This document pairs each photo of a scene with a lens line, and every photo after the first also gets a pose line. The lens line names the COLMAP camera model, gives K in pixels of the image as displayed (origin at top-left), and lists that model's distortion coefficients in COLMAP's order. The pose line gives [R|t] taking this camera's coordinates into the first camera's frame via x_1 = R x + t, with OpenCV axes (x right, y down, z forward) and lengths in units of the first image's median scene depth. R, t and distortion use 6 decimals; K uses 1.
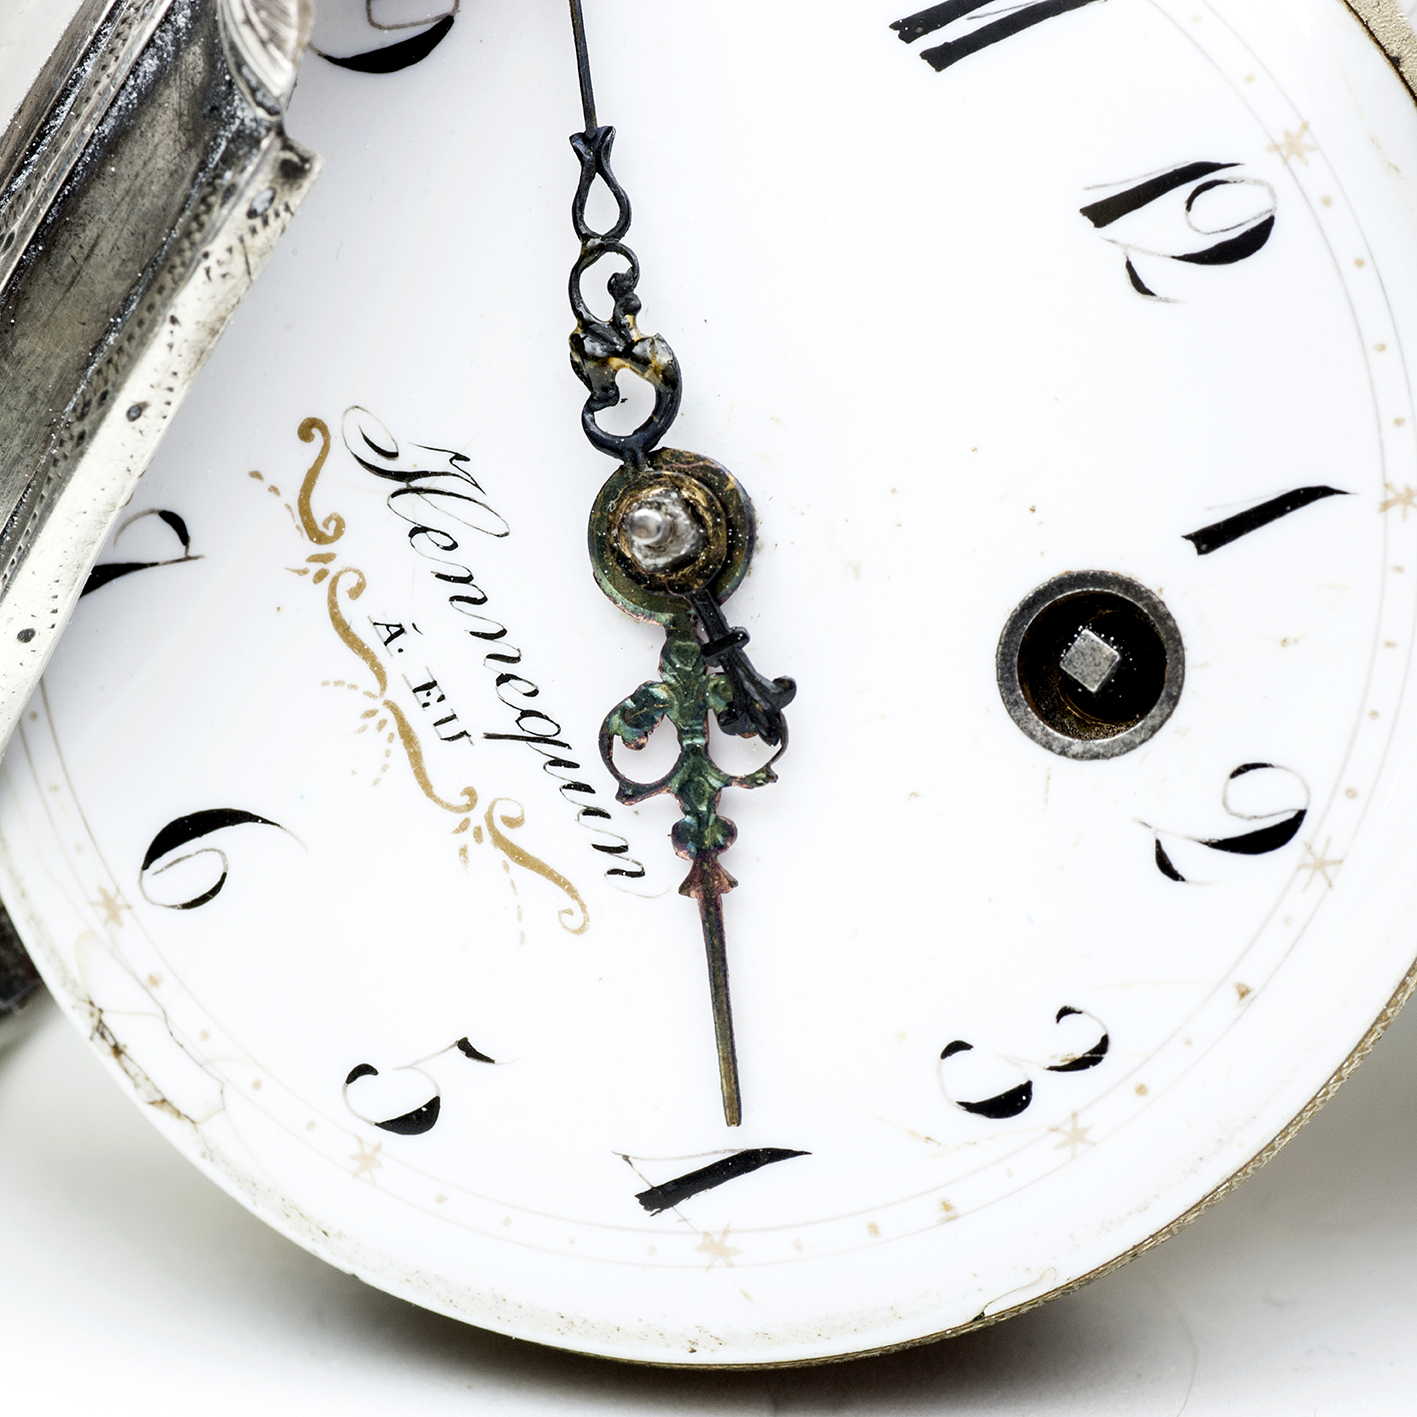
lens RADIAL K [[8283.1, 0, 708.5], [0, 8283.1, 708.5], [0, 0, 1]] dist [0.462442, 3.741049]
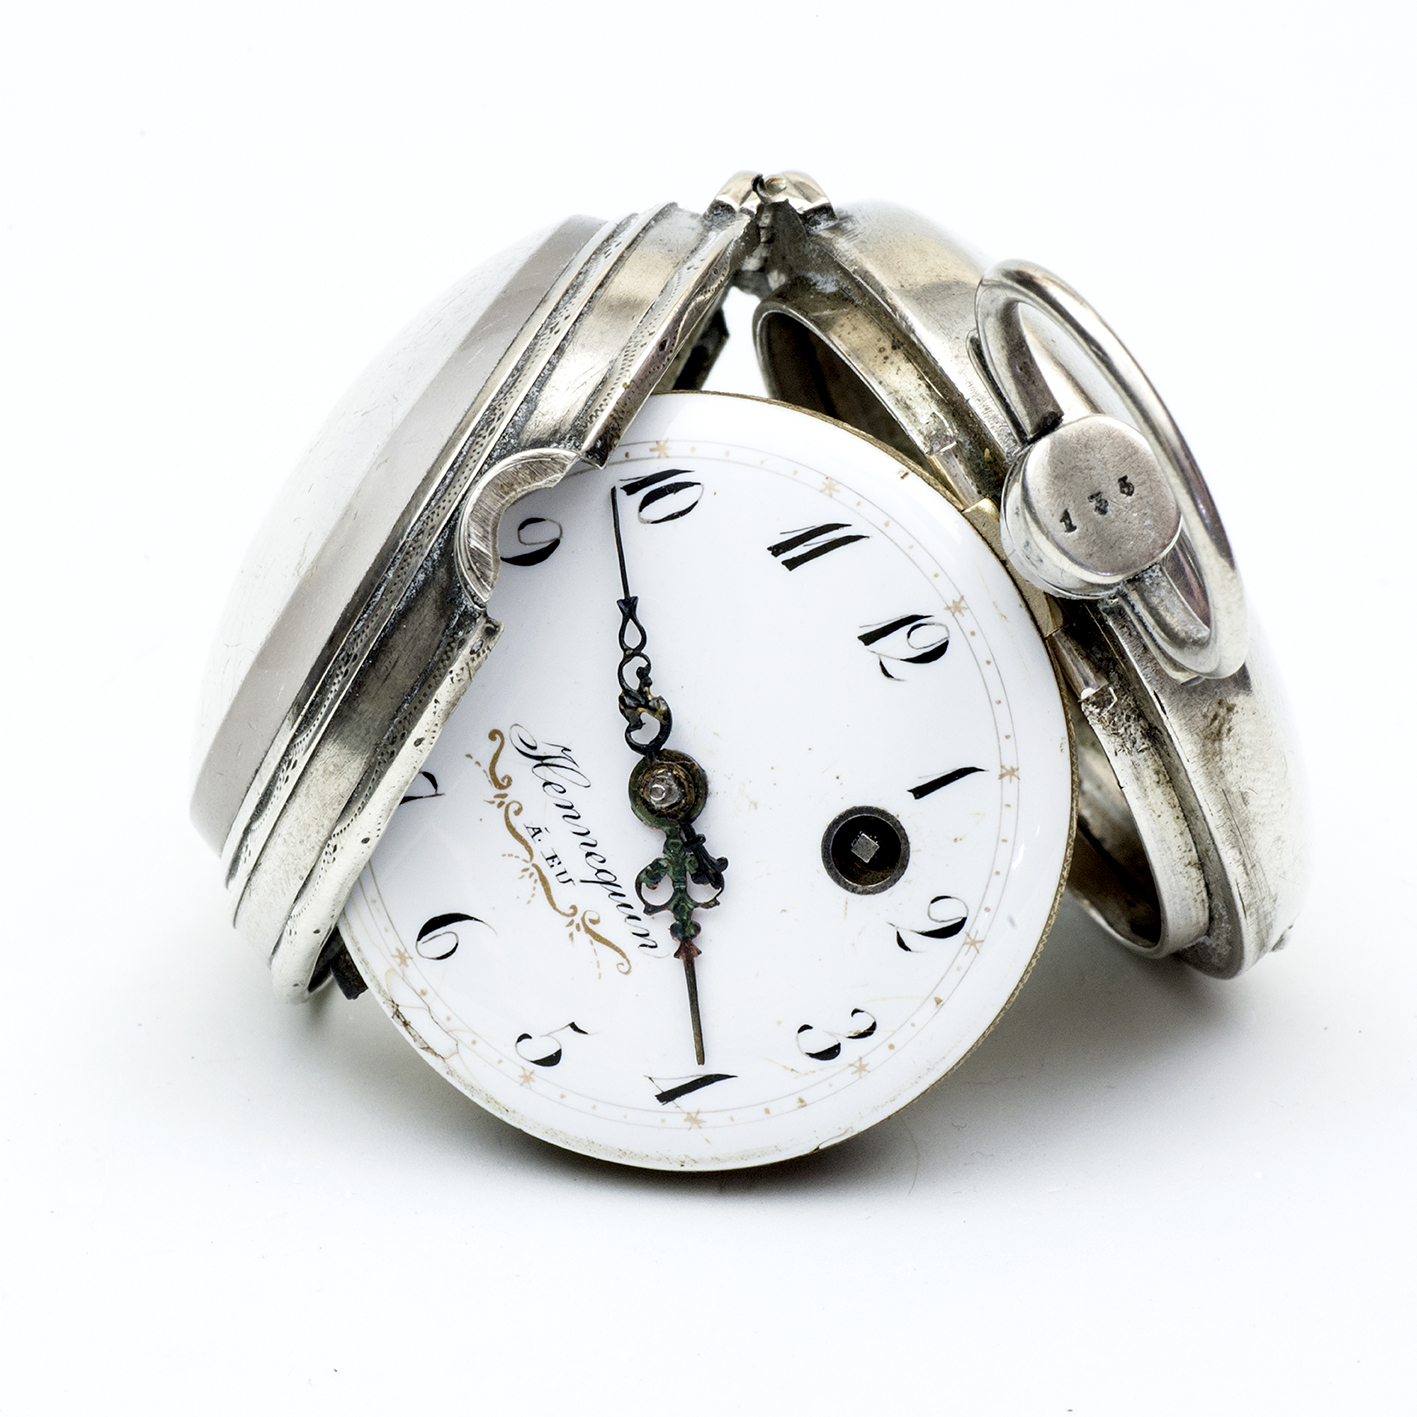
lens RADIAL K [[7464.5, 0, 708.5], [0, 7464.5, 708.5], [0, 0, 1]] dist [0.398985, -7.463594]
pose [[0.999519, -0.016056, 0.026537, -0.044648], [0.013476, 0.995415, 0.094696, -0.223116], [-0.027935, -0.094293, 0.995152, -0.905882]]
